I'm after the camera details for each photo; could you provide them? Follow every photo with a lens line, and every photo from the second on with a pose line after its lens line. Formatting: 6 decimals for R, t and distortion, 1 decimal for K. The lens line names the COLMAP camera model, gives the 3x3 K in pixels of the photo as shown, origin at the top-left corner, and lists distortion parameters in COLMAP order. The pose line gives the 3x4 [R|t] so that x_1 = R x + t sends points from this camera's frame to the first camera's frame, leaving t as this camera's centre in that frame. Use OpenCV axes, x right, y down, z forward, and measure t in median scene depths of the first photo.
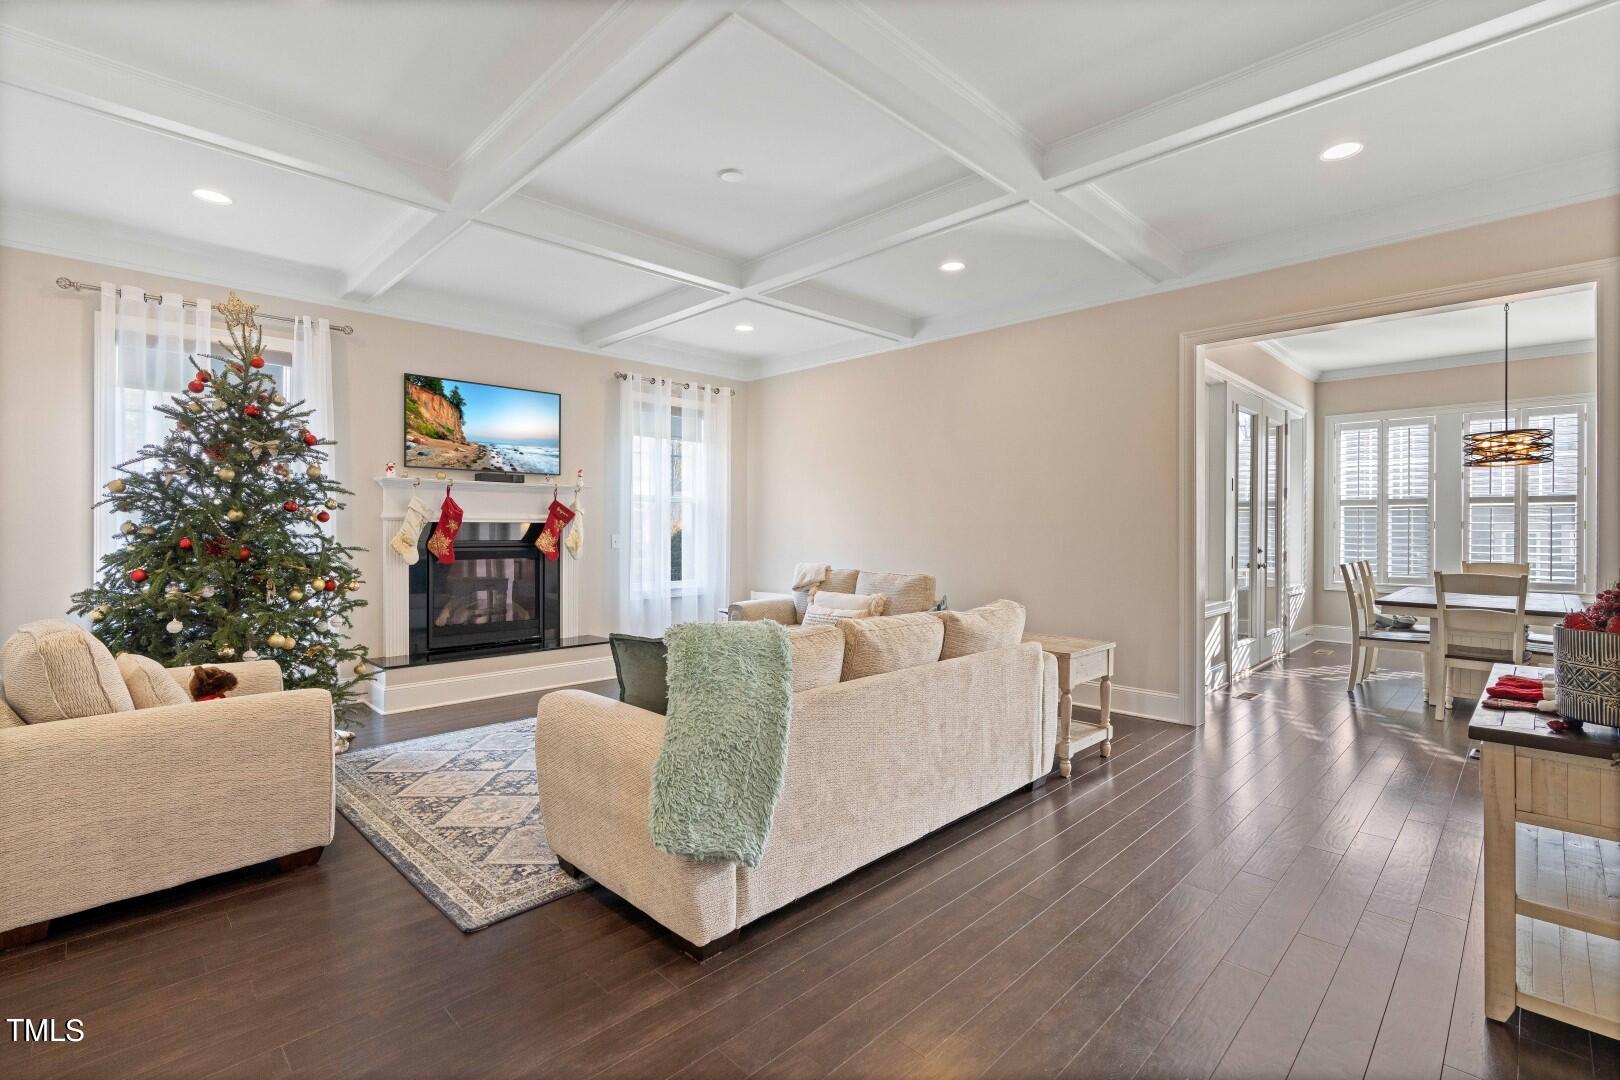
lens RADIAL K [[732.7, 0, 811.4], [0, 732.7, 527.9], [0, 0, 1]] dist [-0.003959, 0.000634]
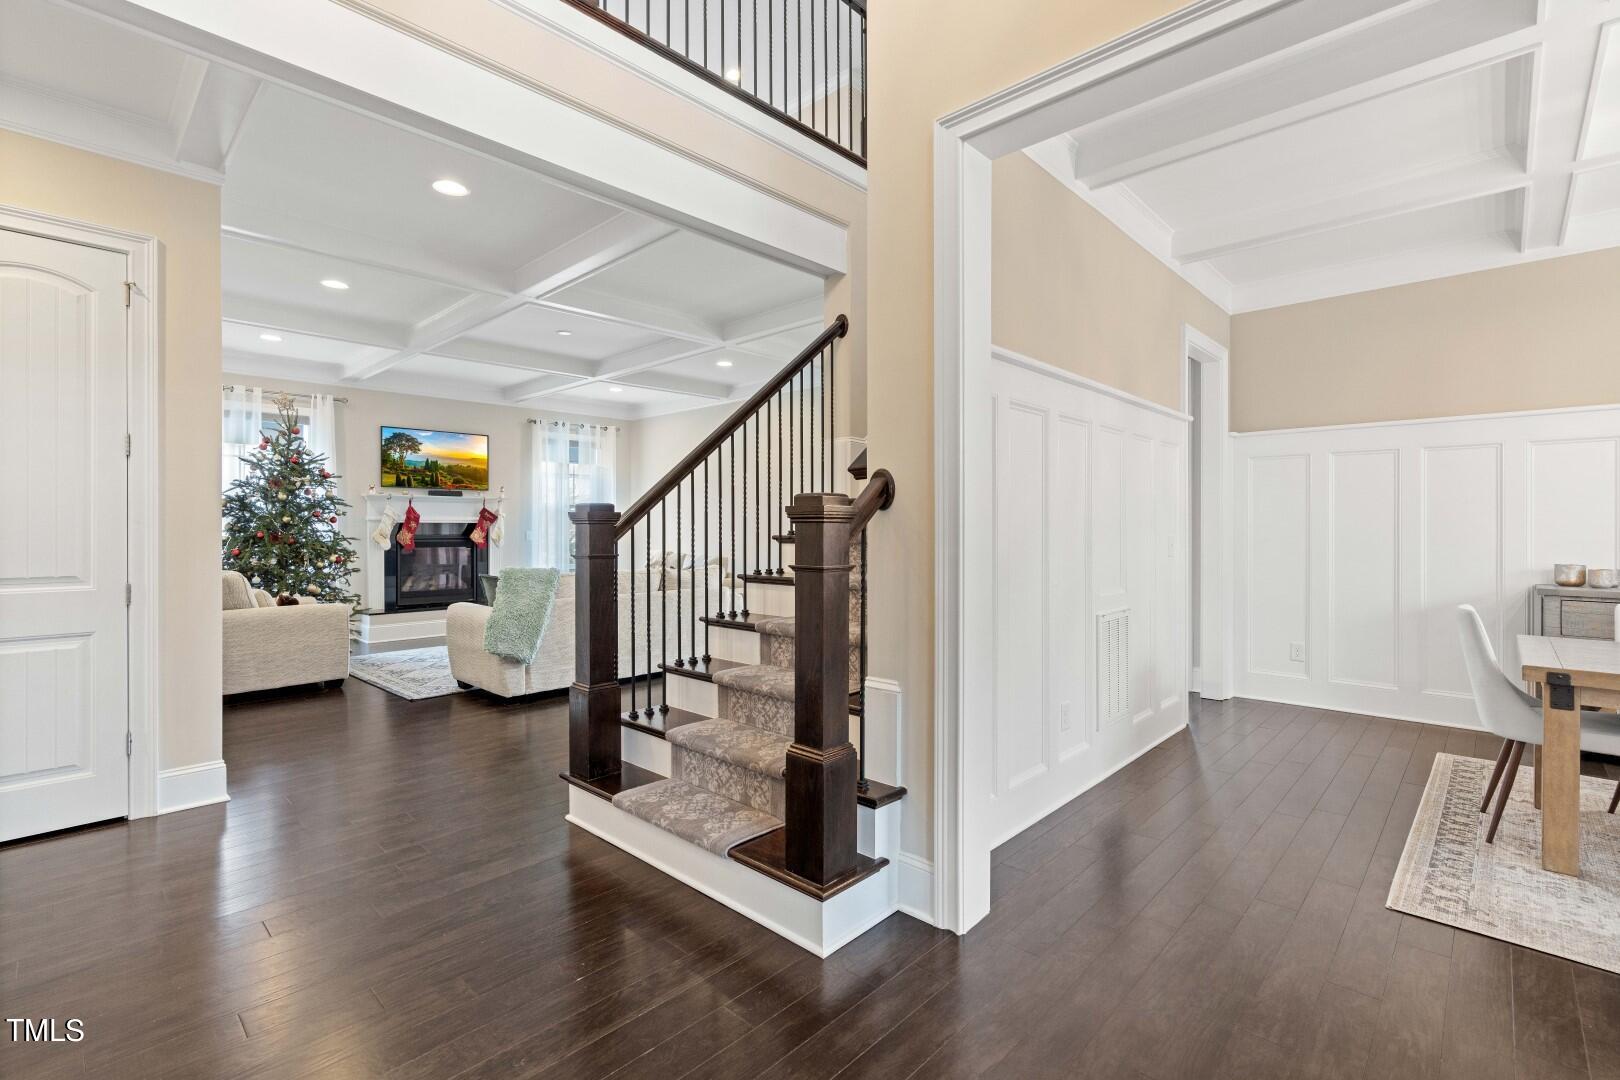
lens RADIAL K [[732.7, 0, 811.4], [0, 732.7, 527.9], [0, 0, 1]] dist [-0.003959, 0.000634]
pose [[0.999583, -0.001605, 0.028833, 0.388982], [0.001534, 0.999996, 0.002487, 0.001029], [-0.028837, -0.002442, 0.999581, -0.722506]]
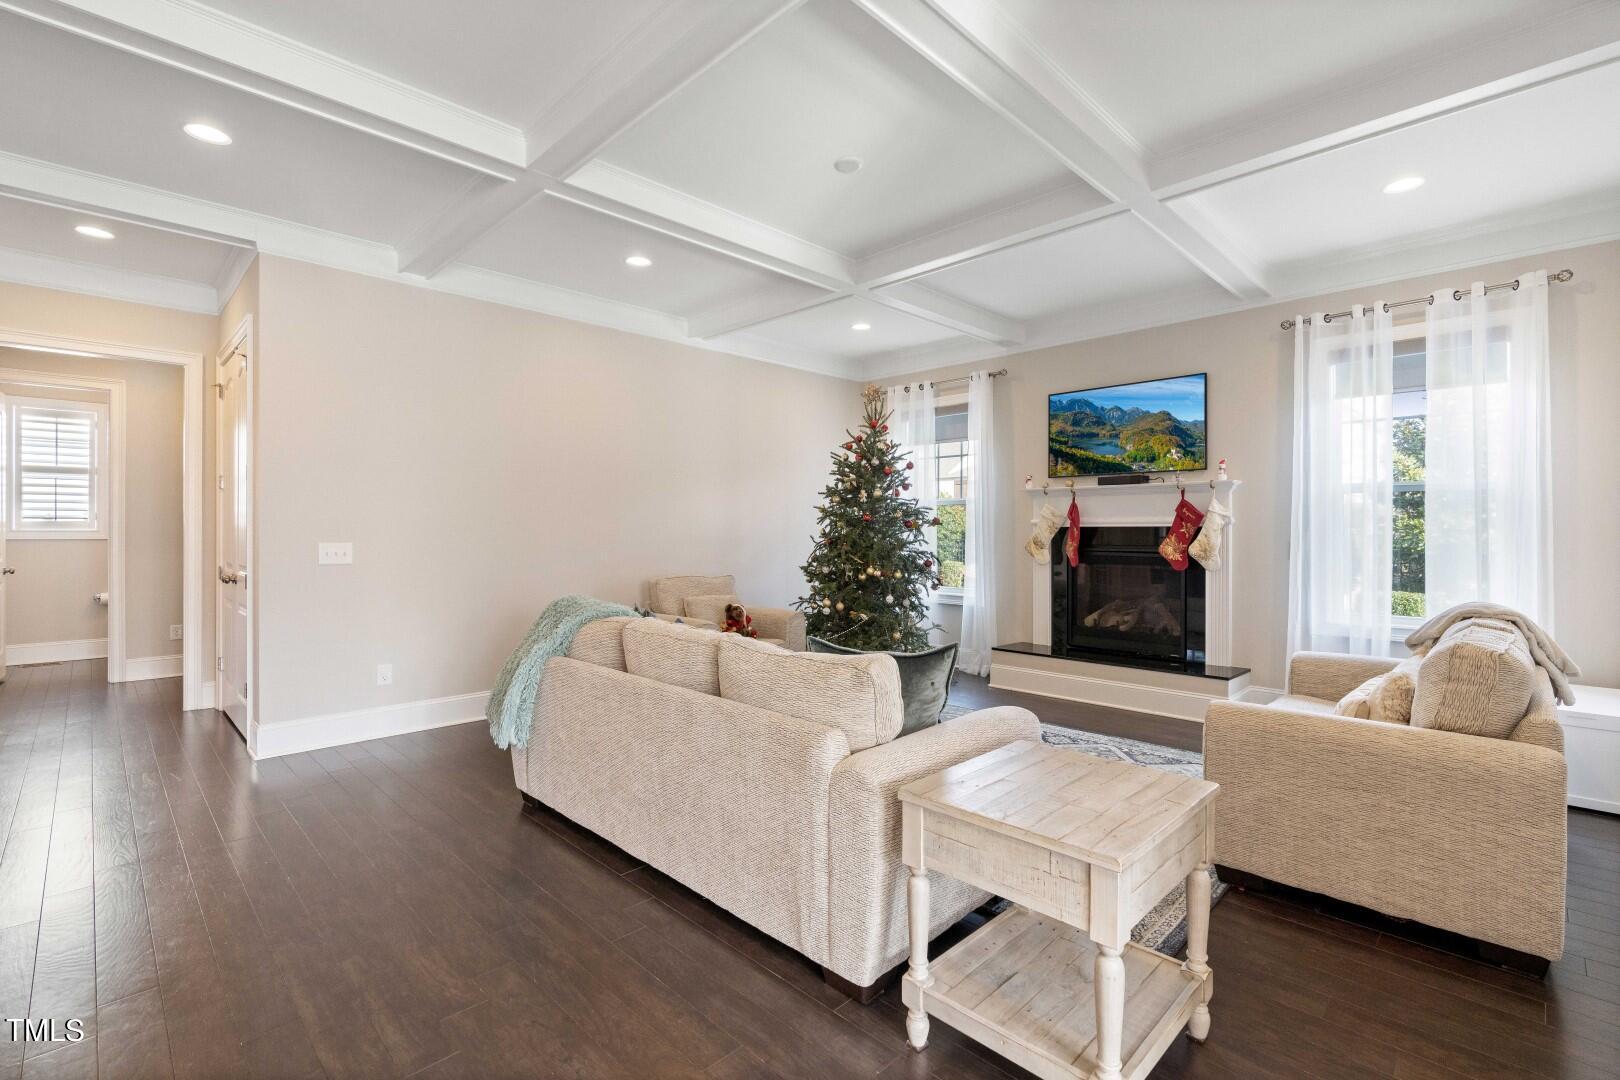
lens RADIAL K [[732.7, 0, 811.4], [0, 732.7, 527.9], [0, 0, 1]] dist [-0.003959, 0.000634]
pose [[0.001204, -0.002941, -0.999995, 0.729141], [0.000073, 0.999996, -0.002941, -0.003836], [0.999999, -0.000069, 0.001204, 0.808291]]
